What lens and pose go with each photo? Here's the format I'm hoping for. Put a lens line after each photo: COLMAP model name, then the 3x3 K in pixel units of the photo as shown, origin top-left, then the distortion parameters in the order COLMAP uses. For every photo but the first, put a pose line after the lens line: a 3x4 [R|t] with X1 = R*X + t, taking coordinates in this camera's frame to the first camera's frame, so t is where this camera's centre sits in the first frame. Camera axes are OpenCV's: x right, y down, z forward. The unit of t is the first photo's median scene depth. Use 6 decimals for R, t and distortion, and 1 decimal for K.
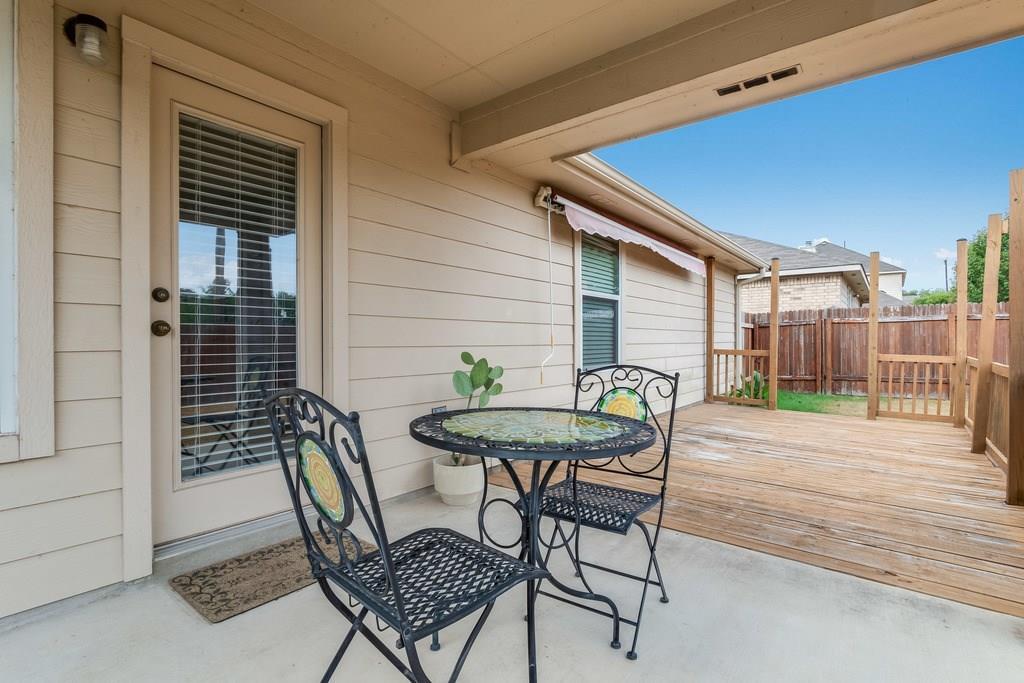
lens RADIAL K [[488.5, 0, 518.4], [0, 488.5, 340.4], [0, 0, 1]] dist [-0.005250, 0.001714]
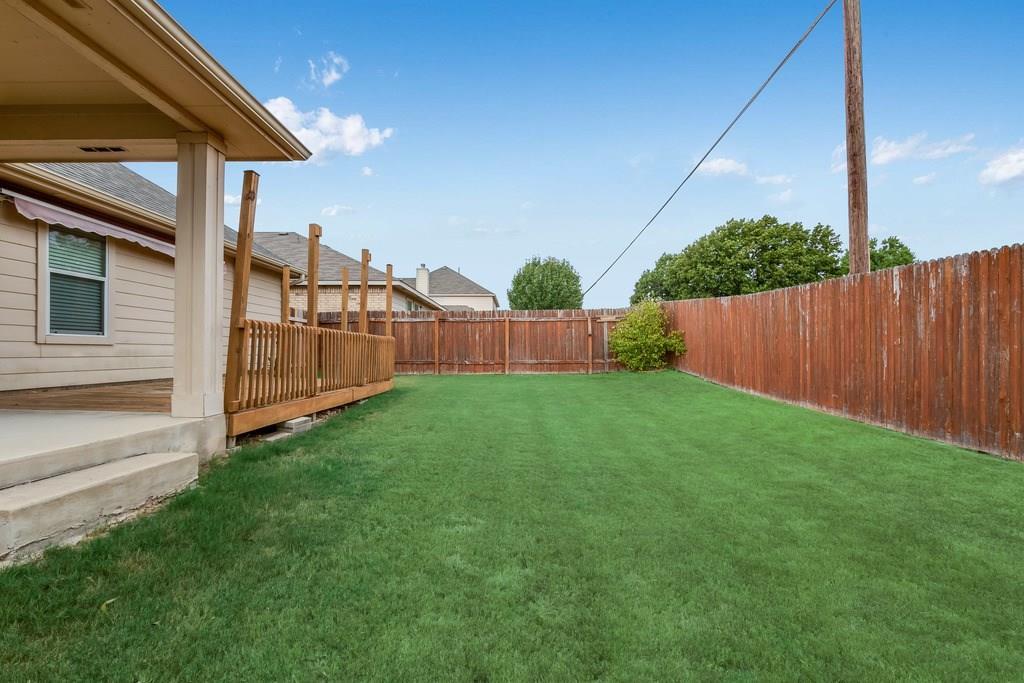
lens RADIAL K [[488.5, 0, 514.7], [0, 488.5, 342.6], [0, 0, 1]] dist [-0.005250, 0.001714]
pose [[0.806020, 0.017388, 0.591633, 0.320381], [-0.005253, 0.999739, -0.022226, 0.097853], [-0.591865, 0.014807, 0.805901, -0.629788]]
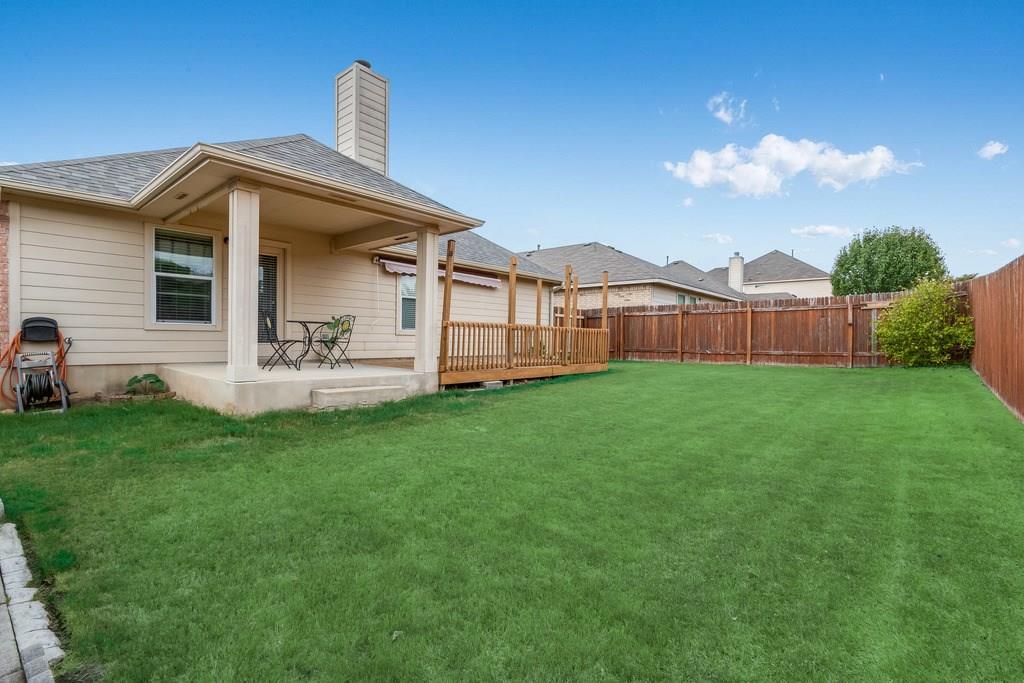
lens RADIAL K [[488.5, 0, 511.7], [0, 488.5, 343.7], [0, 0, 1]] dist [-0.005250, 0.001714]
pose [[0.996317, 0.015949, -0.084256, 0.787396], [-0.015359, 0.999853, 0.007646, 0.095591], [0.084365, -0.006324, 0.996415, -1.212072]]
